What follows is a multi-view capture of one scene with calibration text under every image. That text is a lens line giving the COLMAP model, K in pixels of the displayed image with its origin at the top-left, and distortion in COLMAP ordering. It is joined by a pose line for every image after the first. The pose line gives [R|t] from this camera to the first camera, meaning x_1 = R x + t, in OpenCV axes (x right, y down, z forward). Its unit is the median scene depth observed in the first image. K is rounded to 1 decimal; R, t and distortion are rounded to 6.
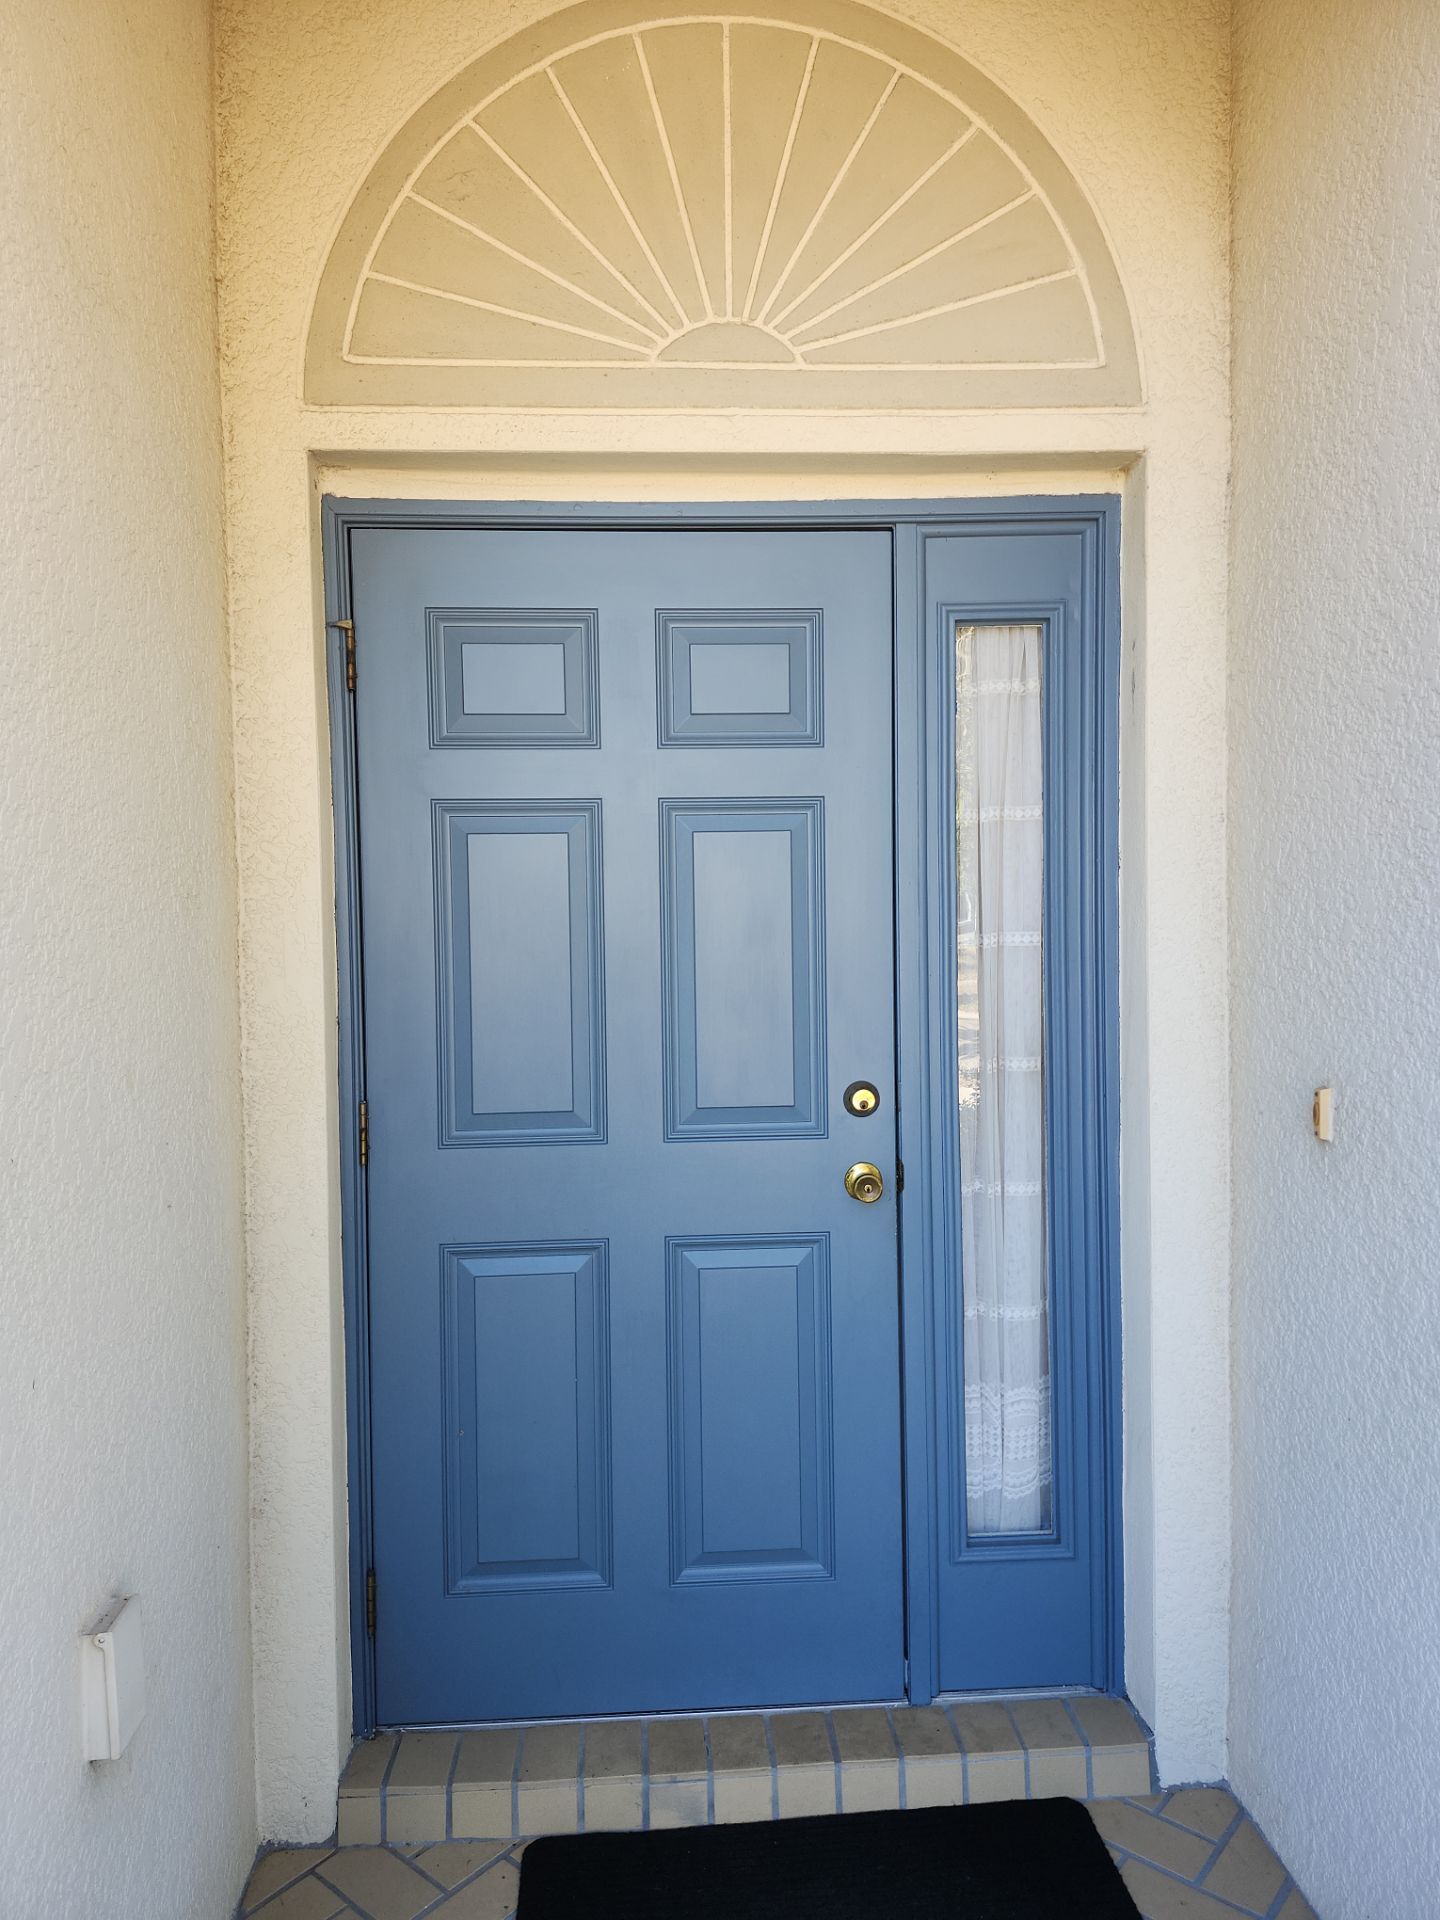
lens RADIAL K [[1327.7, 0, 720.4], [0, 1327.7, 954.3], [0, 0, 1]] dist [0.054322, -0.031116]
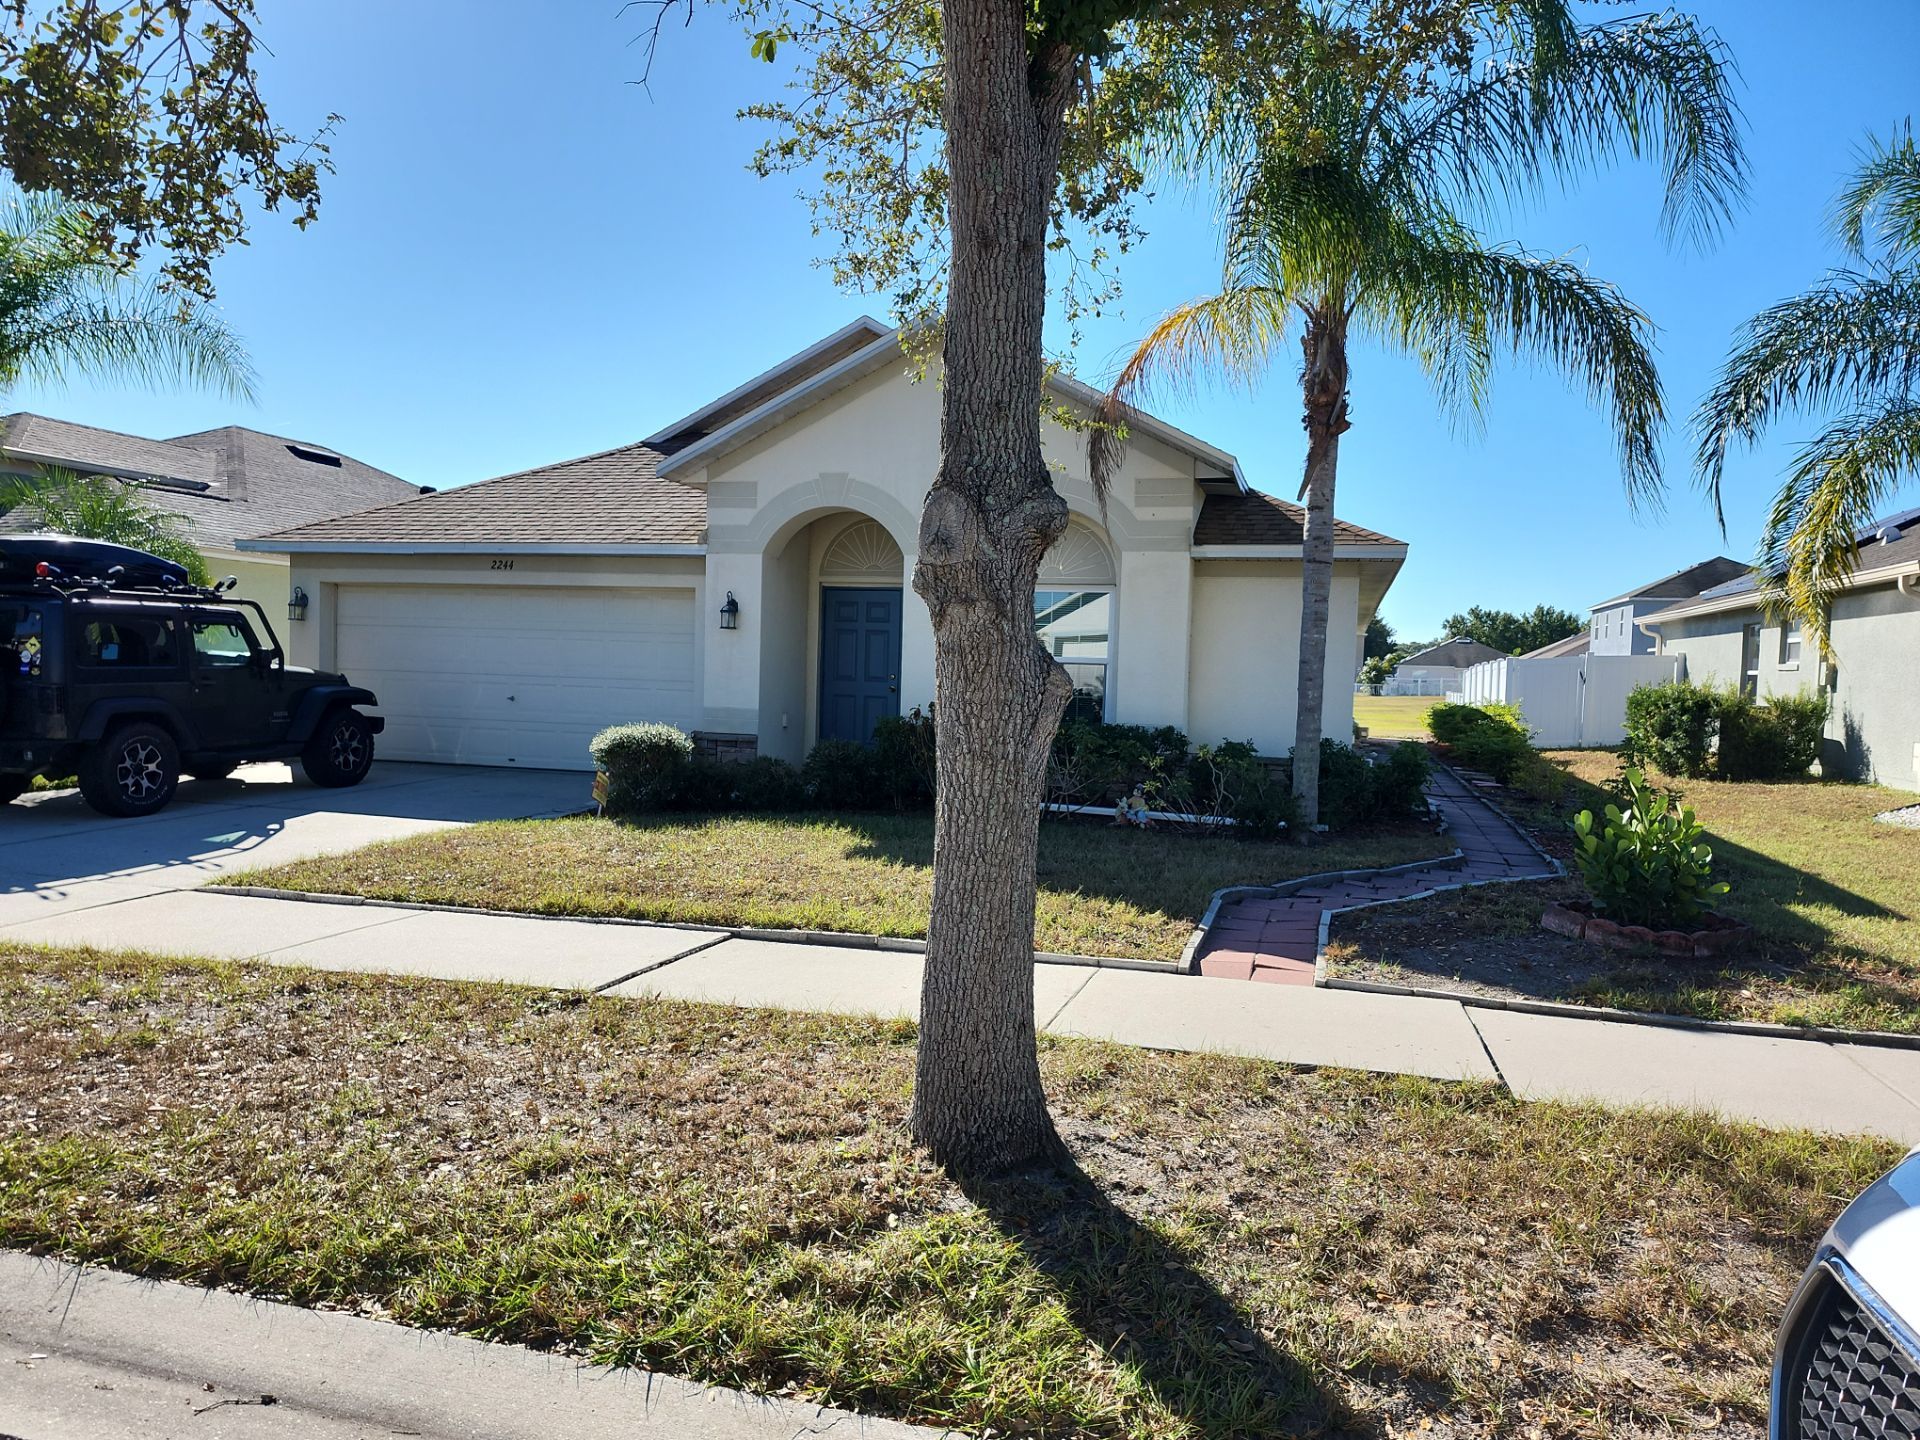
lens RADIAL K [[1327.7, 0, 960.6], [0, 1327.7, 723.3], [0, 0, 1]] dist [0.054322, -0.031116]
pose [[0.940913, 0.062395, -0.332851, 2.728971], [-0.059583, 0.998049, 0.018660, 0.205197], [0.333366, 0.002275, 0.942795, -5.289213]]
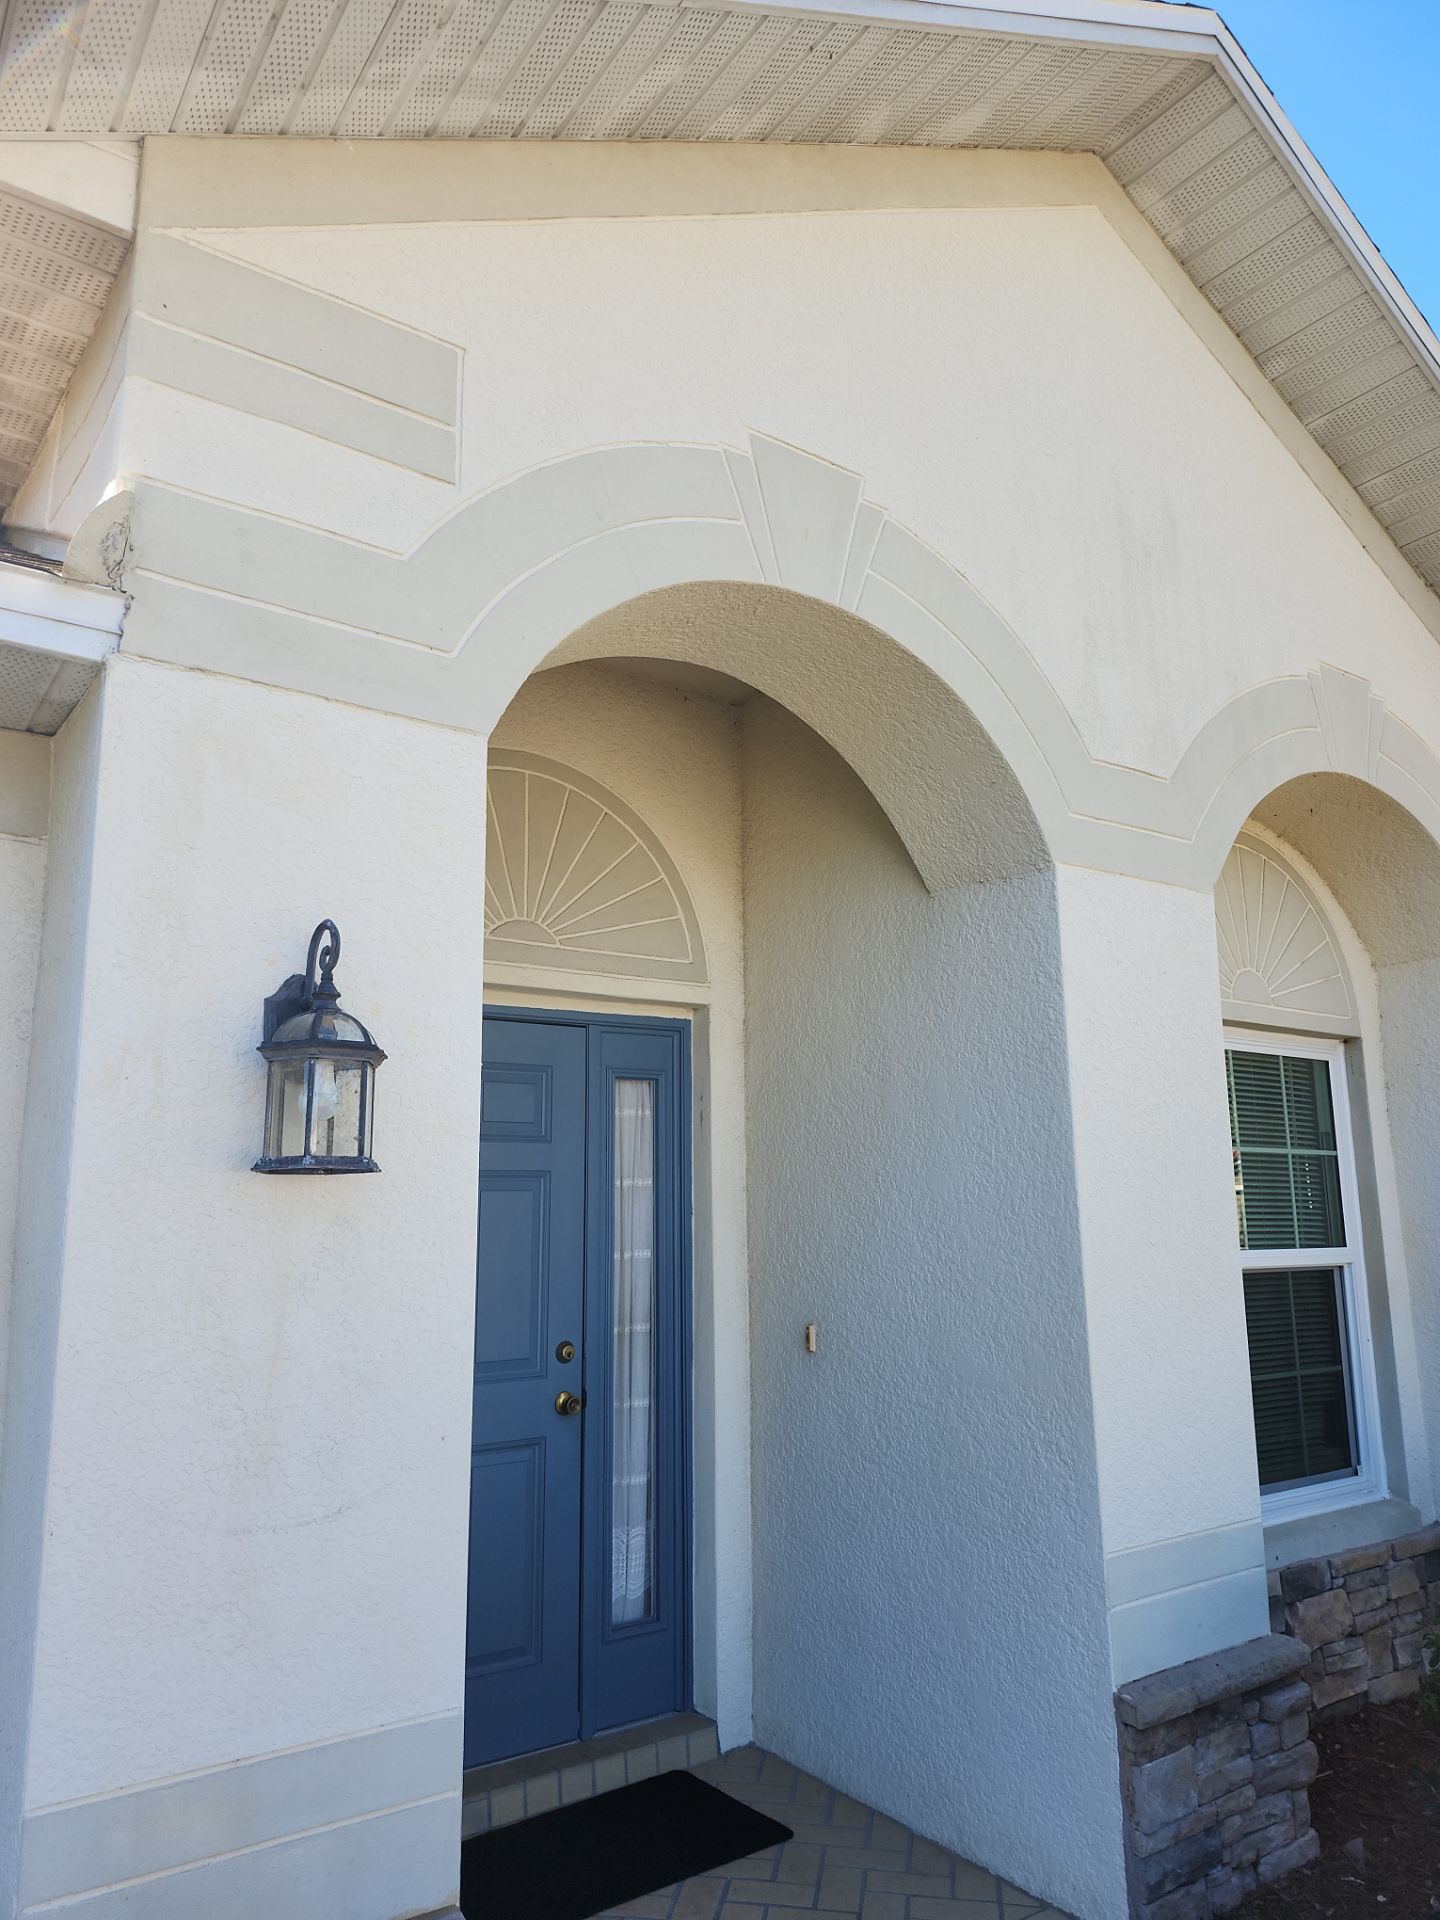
lens RADIAL K [[1327.7, 0, 727.0], [0, 1327.7, 955.9], [0, 0, 1]] dist [0.054322, -0.031116]
pose [[0.847461, 0.110103, 0.519313, -0.687975], [0.017400, 0.971968, -0.234468, 0.021477], [-0.530572, 0.207738, 0.821790, -0.651870]]
